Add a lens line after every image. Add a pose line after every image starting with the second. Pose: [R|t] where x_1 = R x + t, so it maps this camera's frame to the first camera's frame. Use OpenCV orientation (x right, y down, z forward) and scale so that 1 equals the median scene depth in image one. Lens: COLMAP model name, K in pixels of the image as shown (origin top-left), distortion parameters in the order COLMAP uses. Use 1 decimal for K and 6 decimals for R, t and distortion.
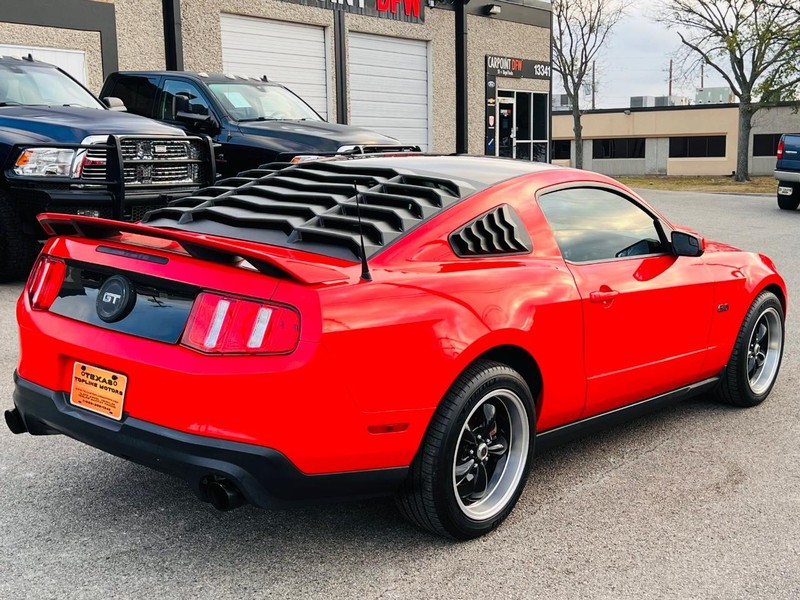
lens RADIAL K [[1032.0, 0, 400.5], [0, 1032.0, 299.4], [0, 0, 1]] dist [0.166260, -0.461203]
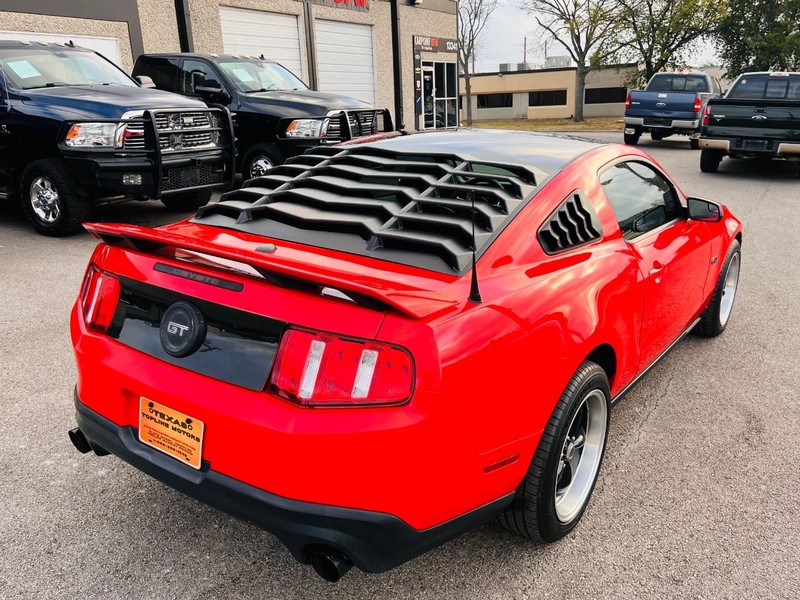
lens RADIAL K [[682.7, 0, 395.6], [0, 682.7, 299.6], [0, 0, 1]] dist [0.031810, -0.019304]
pose [[0.996802, -0.045243, 0.065862, -0.094523], [0.035905, 0.989971, 0.136632, -0.069361], [-0.071383, -0.133830, 0.988430, 0.304025]]
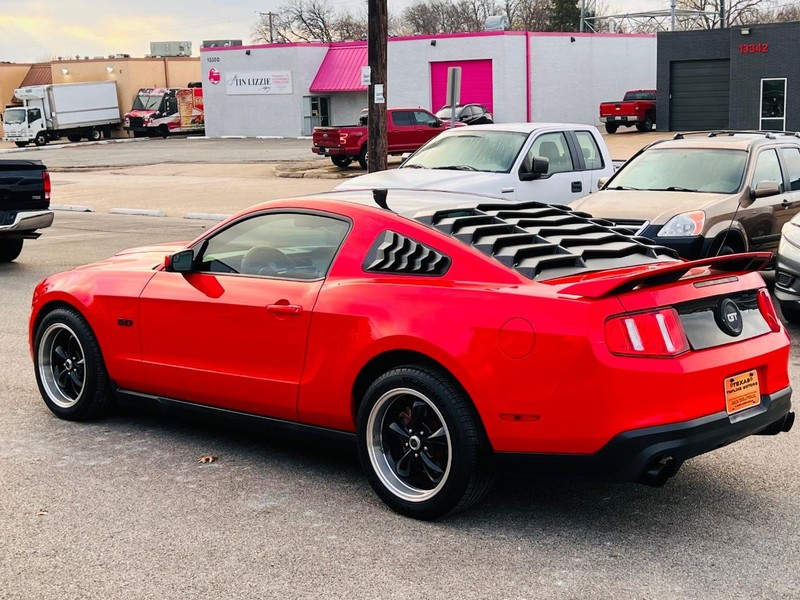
lens RADIAL K [[1114.5, 0, 399.9], [0, 1114.5, 297.6], [0, 0, 1]] dist [0.187766, -0.585352]
pose [[0.052780, -0.170550, 0.983934, -1.154709], [0.167259, 0.972898, 0.159665, -0.217570], [-0.984499, 0.156144, 0.079876, 0.913883]]
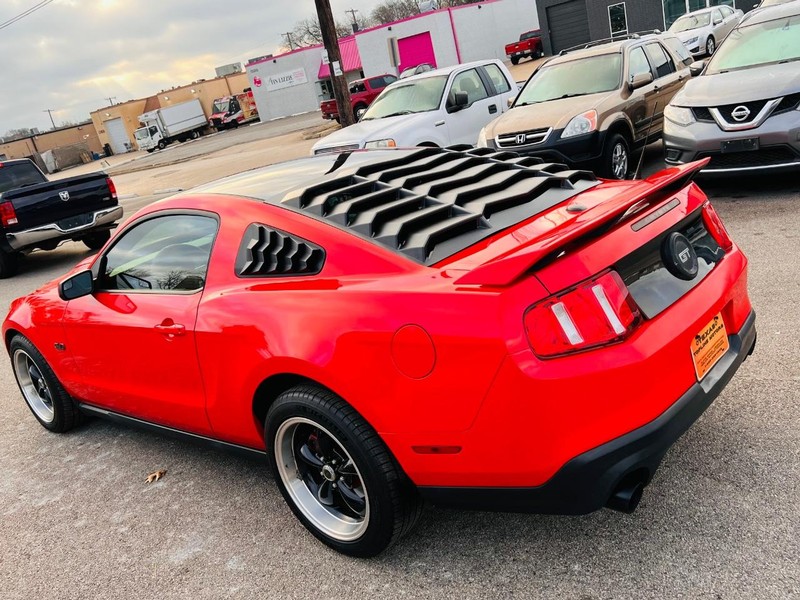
lens RADIAL K [[682.7, 0, 395.6], [0, 682.7, 299.6], [0, 0, 1]] dist [0.031810, -0.019304]
pose [[0.031638, -0.322874, 0.945913, -0.646868], [0.361485, 0.886020, 0.290339, -0.177525], [-0.931841, 0.332748, 0.144746, 0.837556]]
